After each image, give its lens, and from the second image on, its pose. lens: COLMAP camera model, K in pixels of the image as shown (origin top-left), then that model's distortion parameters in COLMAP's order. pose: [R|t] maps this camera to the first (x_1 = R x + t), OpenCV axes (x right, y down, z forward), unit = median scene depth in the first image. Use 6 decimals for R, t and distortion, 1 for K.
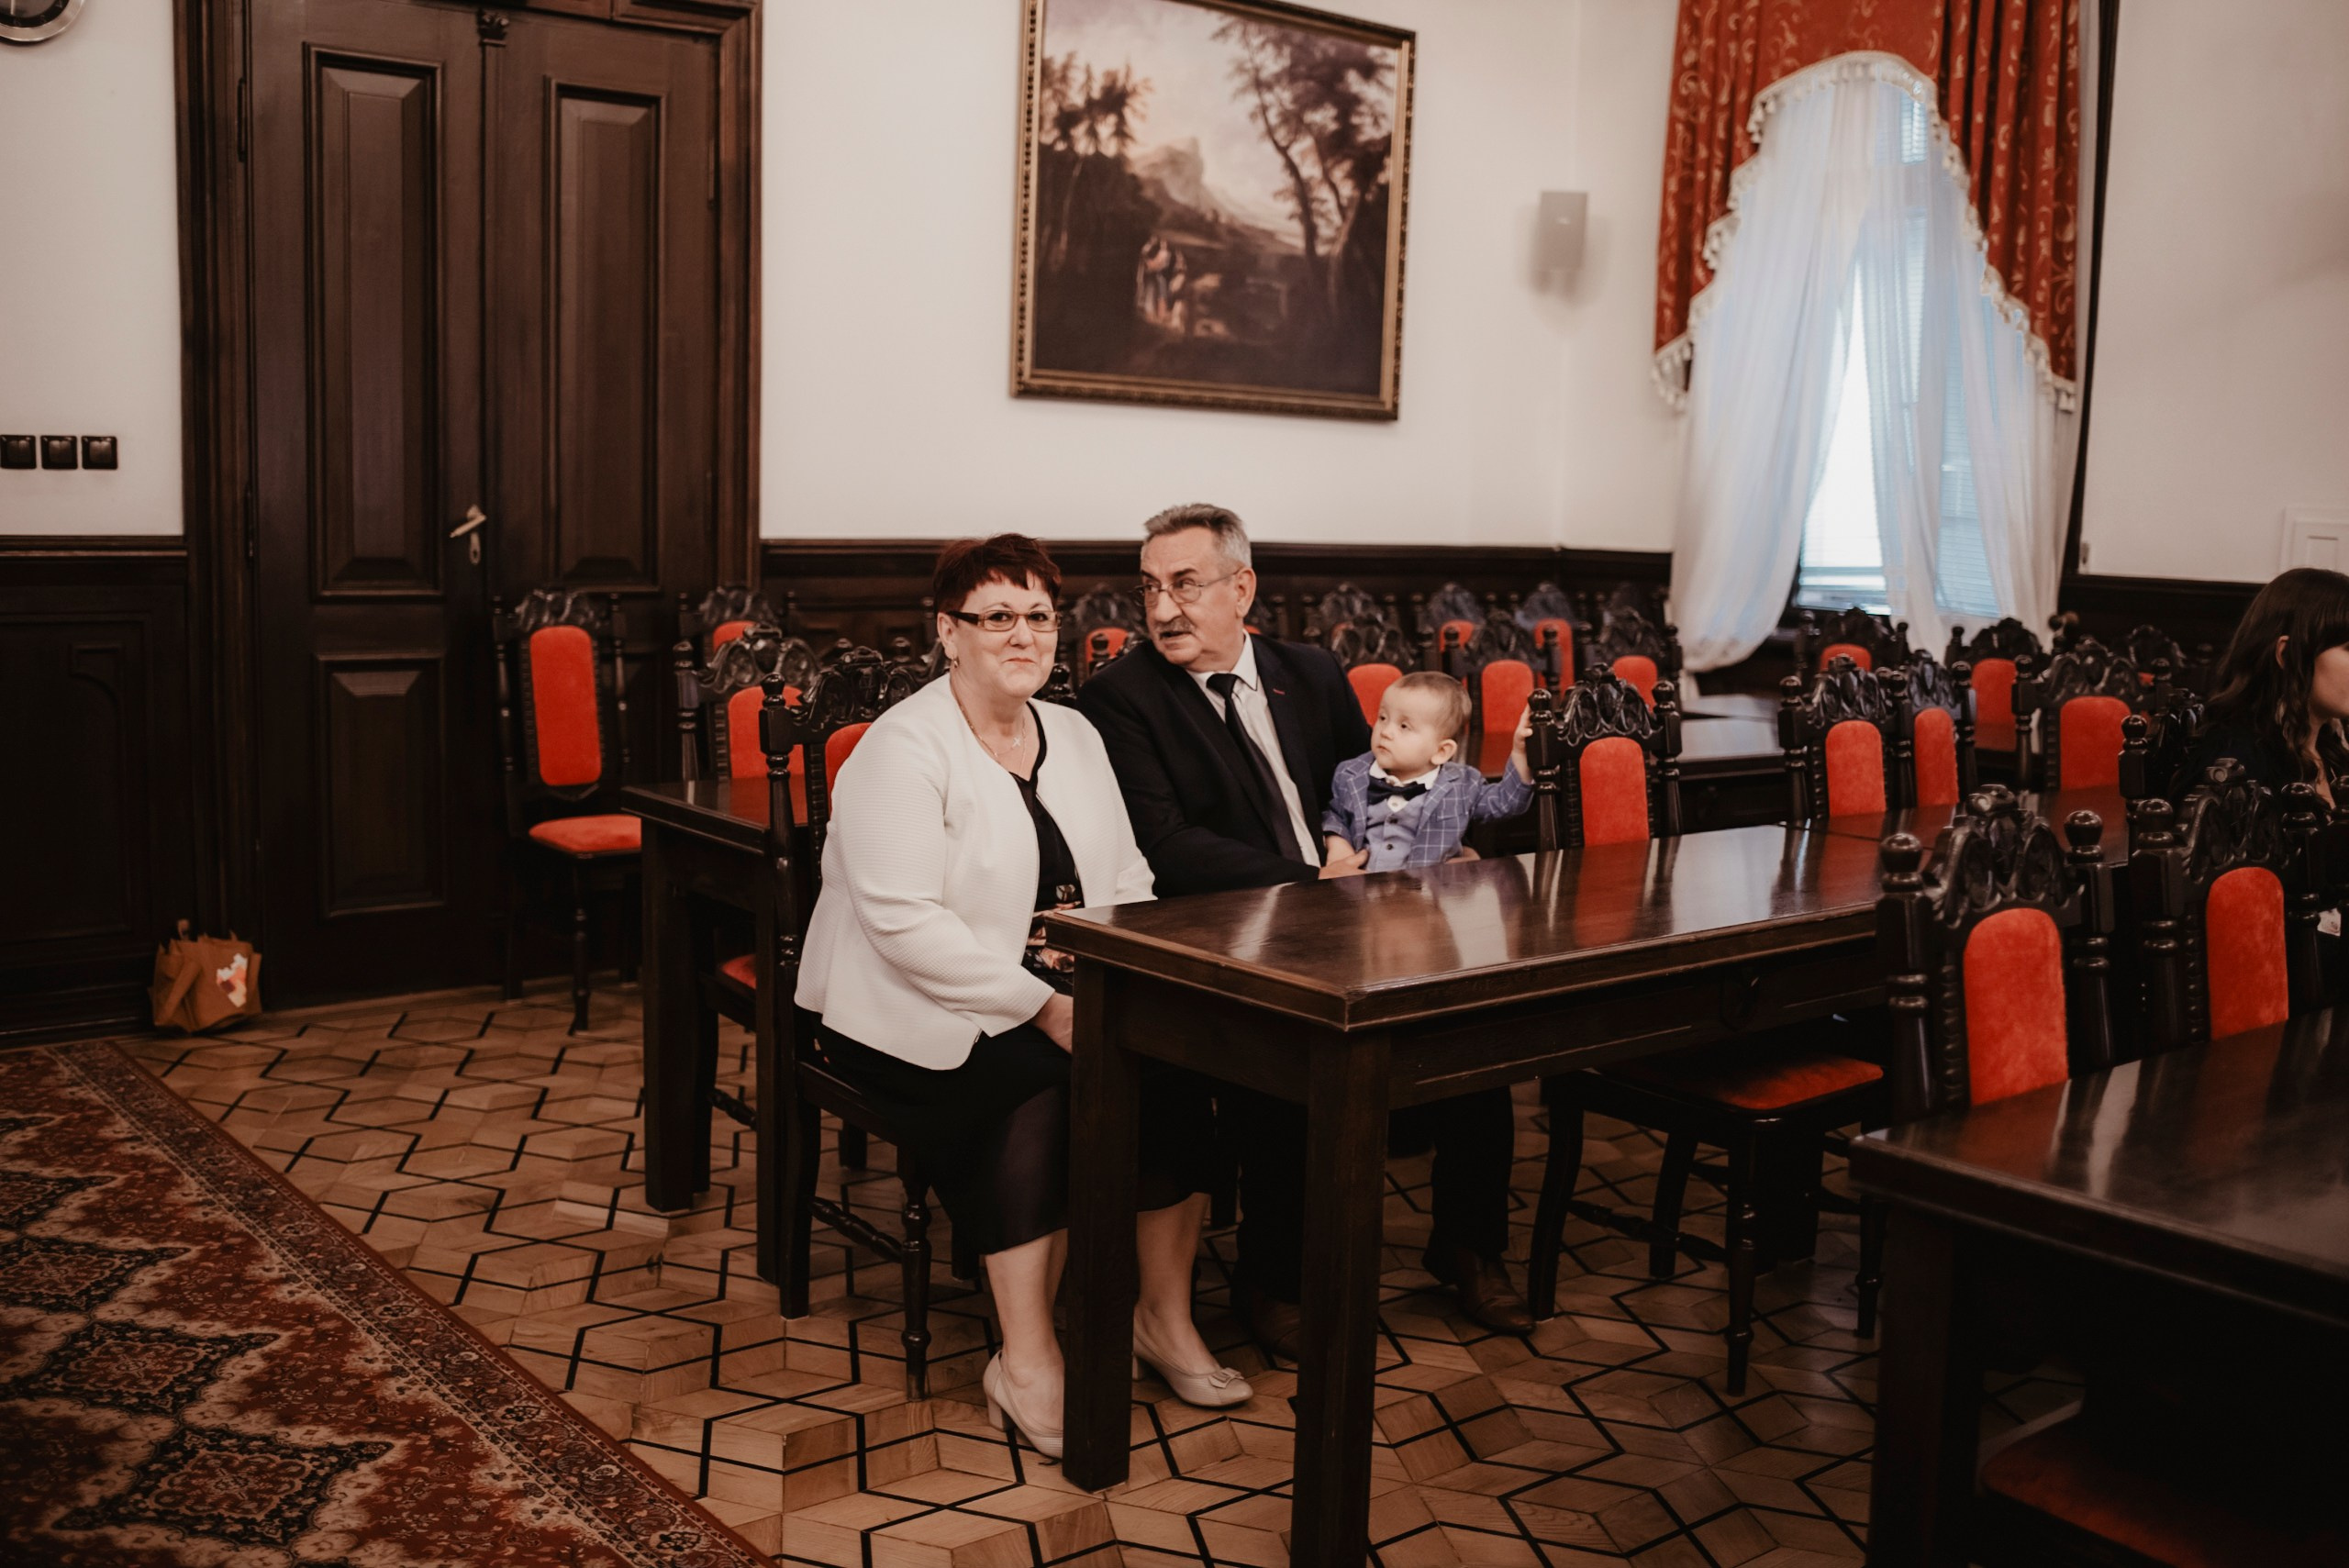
lens RADIAL K [[2263.5, 0, 1187.7], [0, 2263.5, 779.4], [0, 0, 1]] dist [-0.066294, 0.000000]
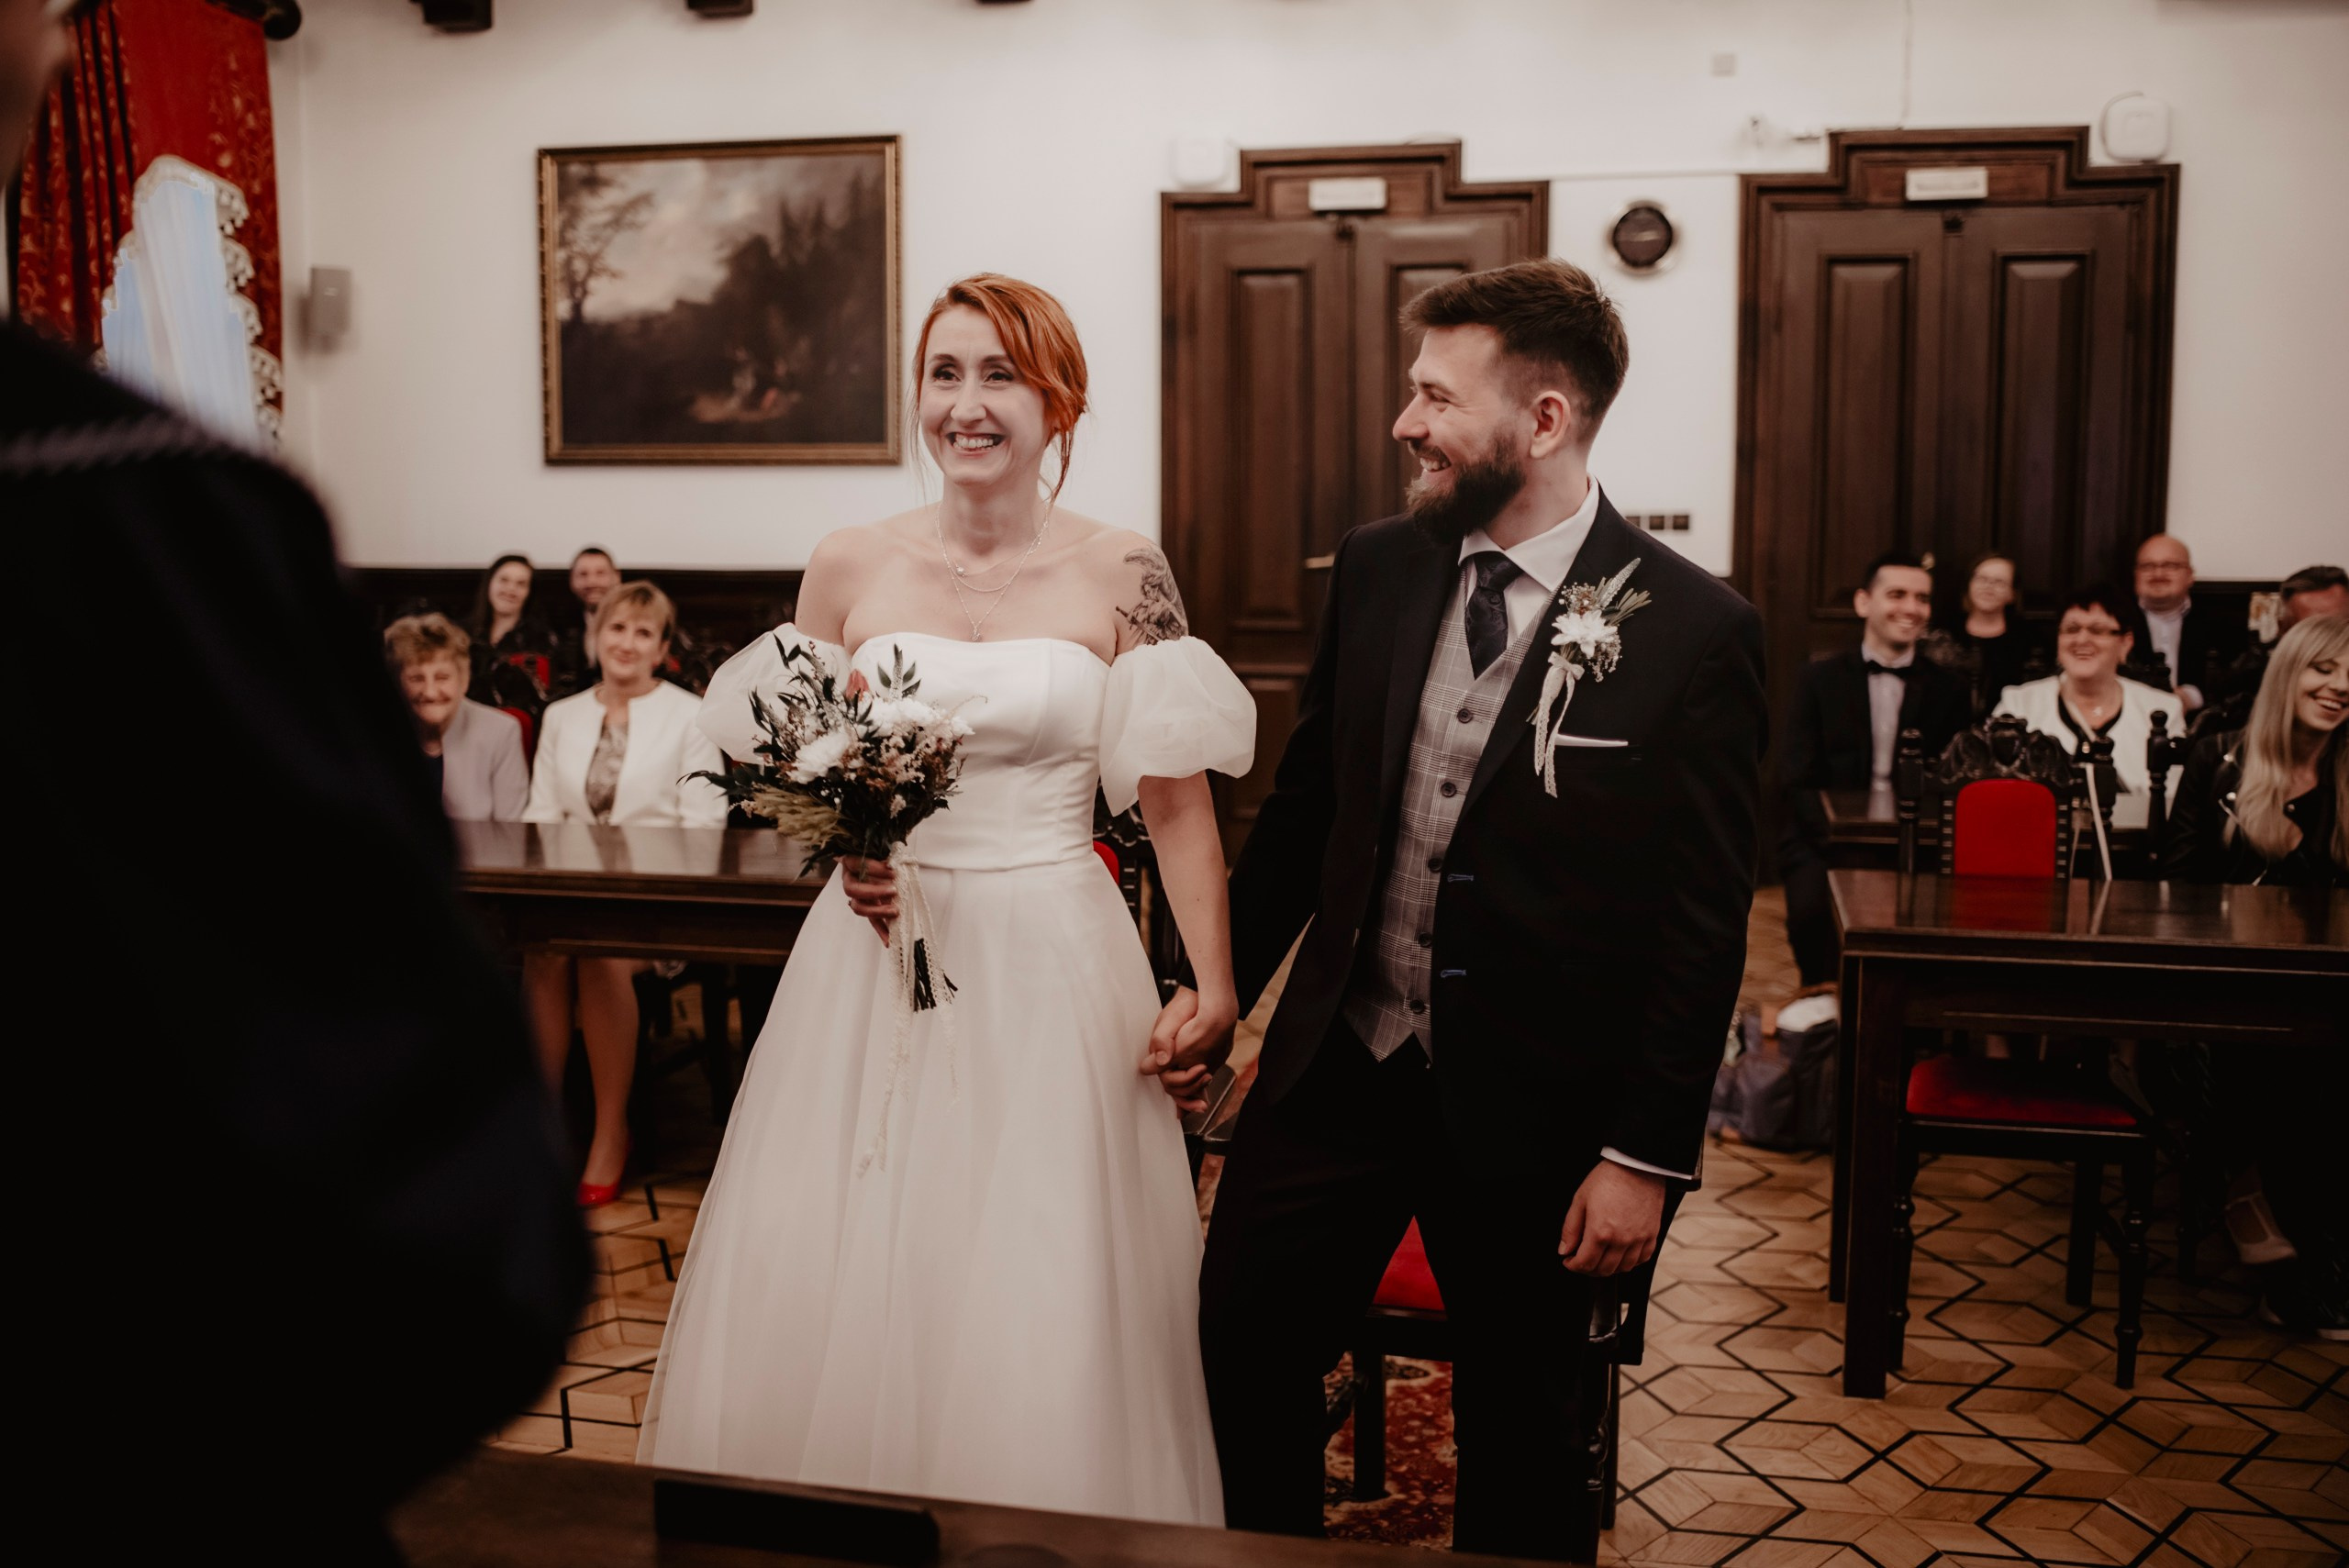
lens RADIAL K [[2263.5, 0, 1171.1], [0, 2263.5, 776.1], [0, 0, 1]] dist [-0.066294, 0.000000]
pose [[0.603364, 0.070816, -0.794315, 0.452080], [-0.083519, 0.996183, 0.025371, 0.019213], [0.793080, 0.051033, 0.606976, -0.208447]]
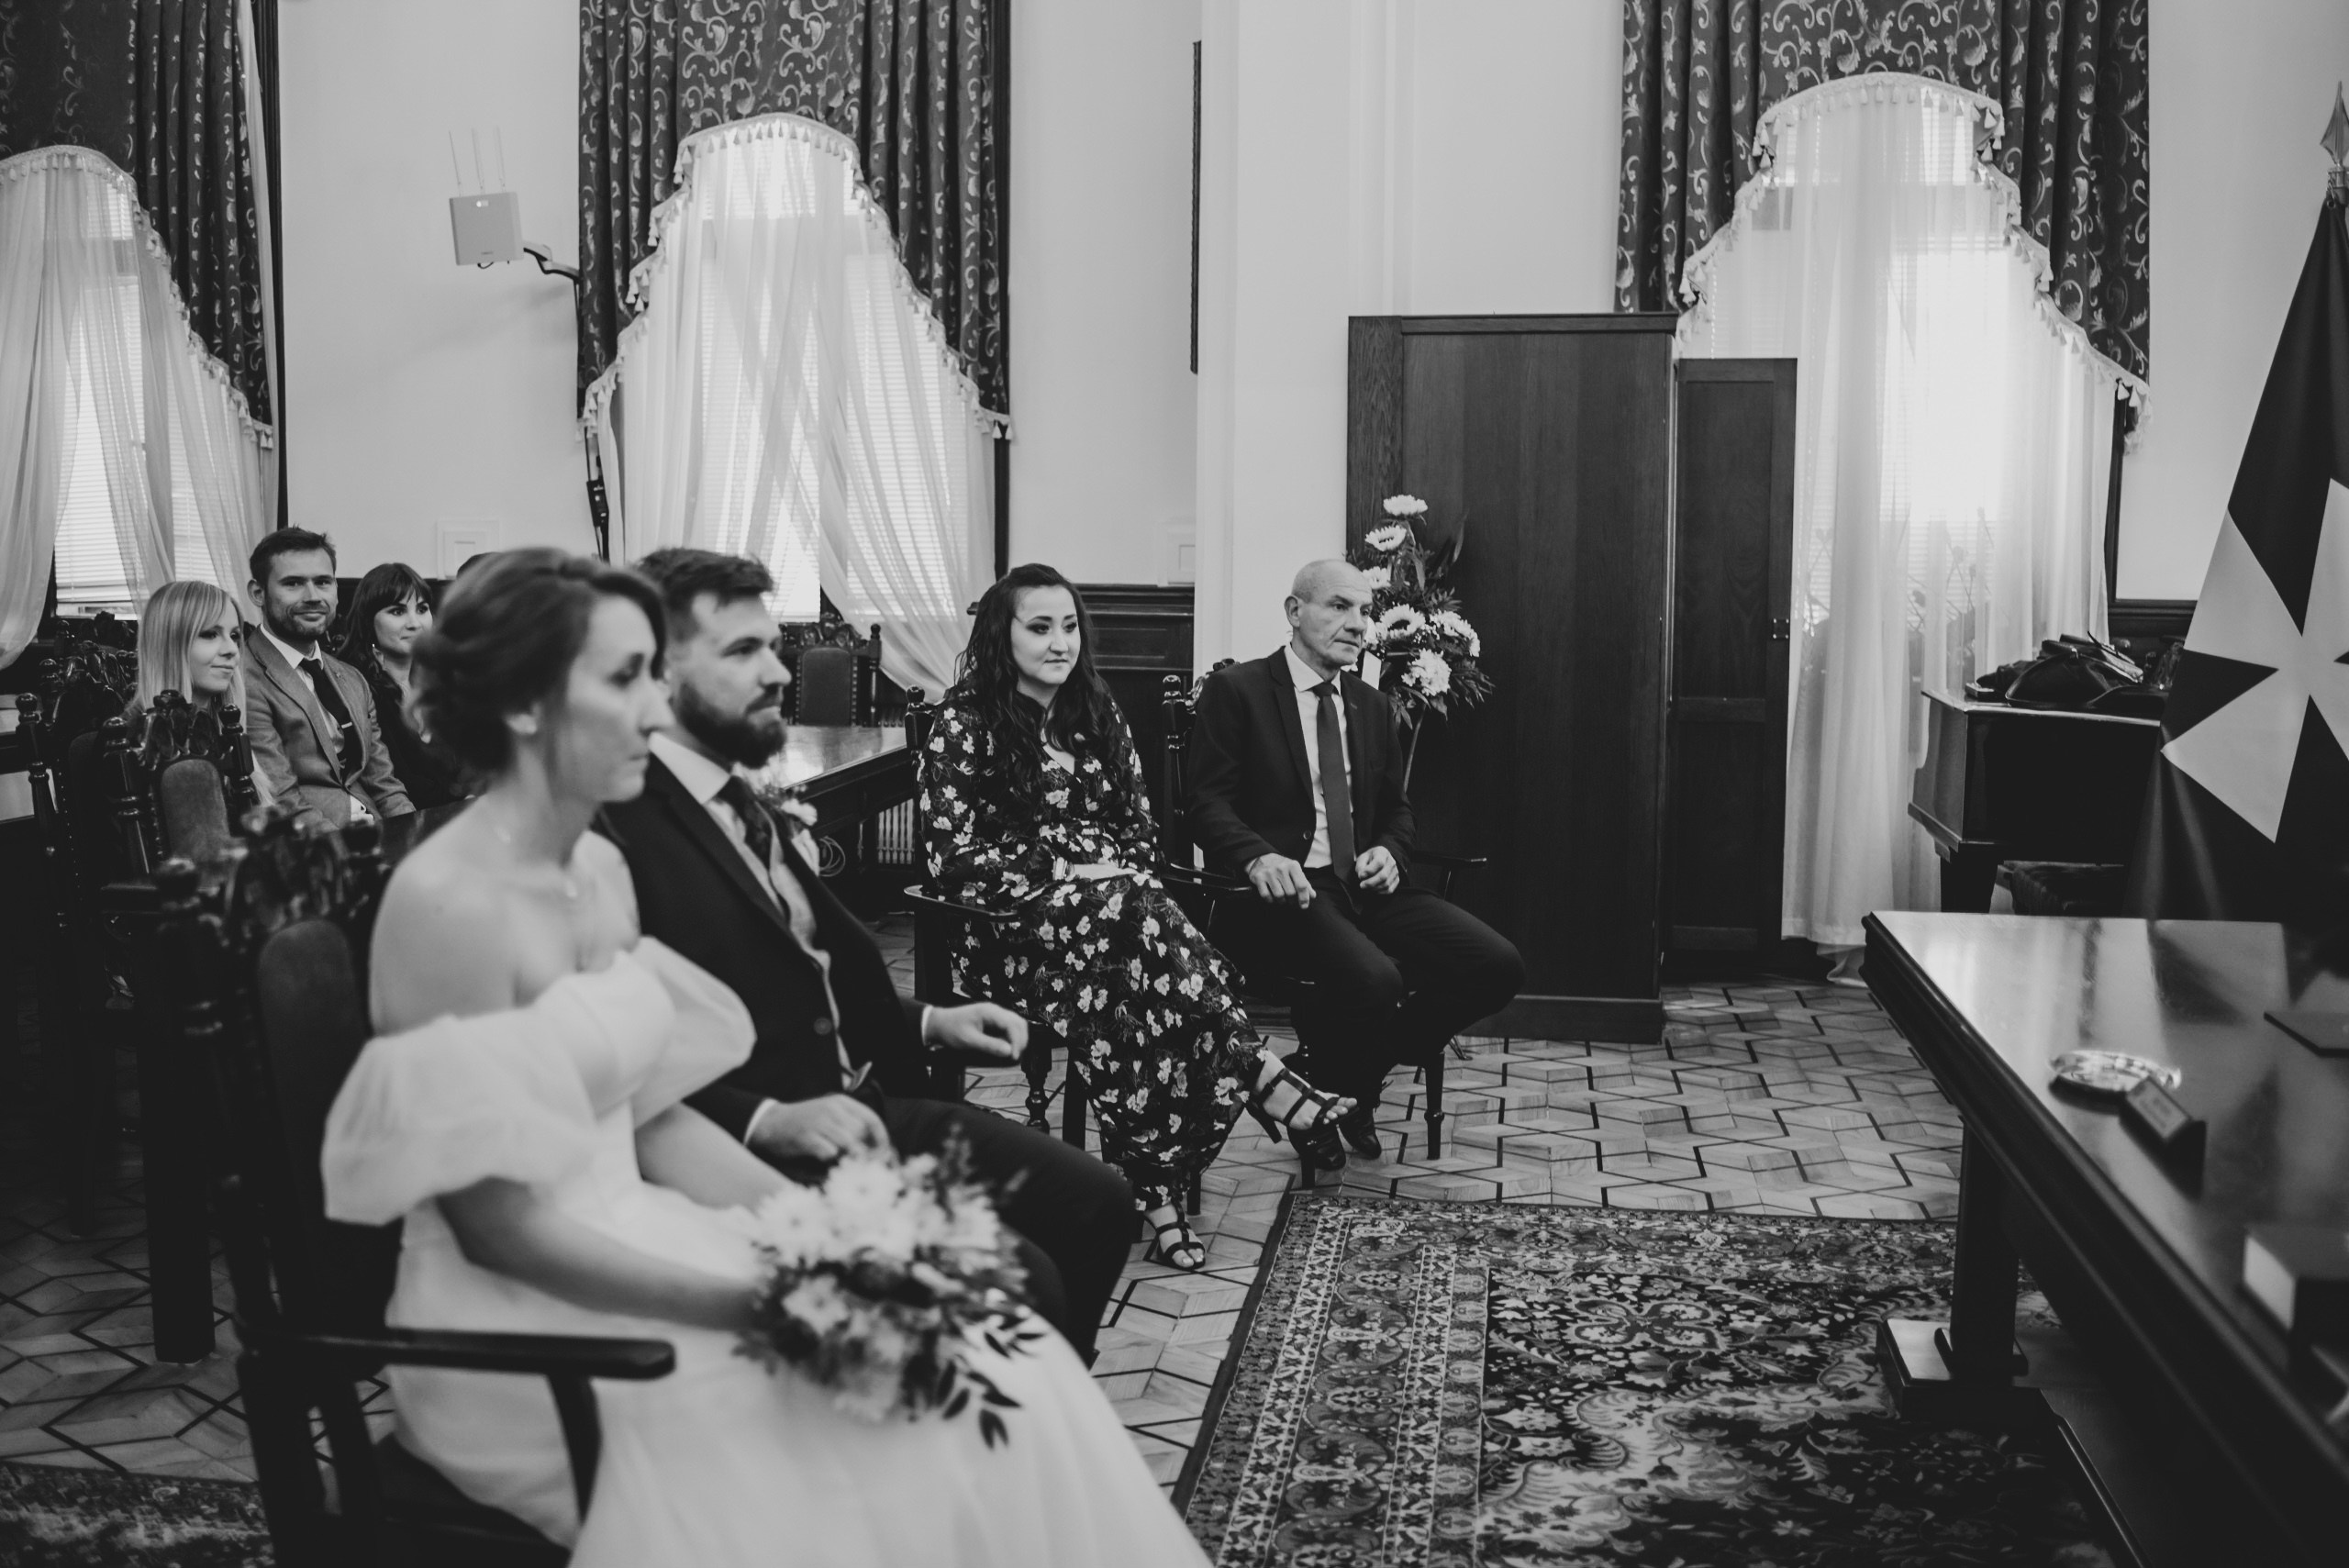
lens RADIAL K [[2263.5, 0, 1186.4], [0, 2263.5, 769.0], [0, 0, 1]] dist [-0.066294, 0.000000]
pose [[0.744441, -0.093214, 0.661149, -0.062505], [0.101773, 0.994478, 0.025615, 0.031331], [-0.659886, 0.048218, 0.749817, -0.251332]]
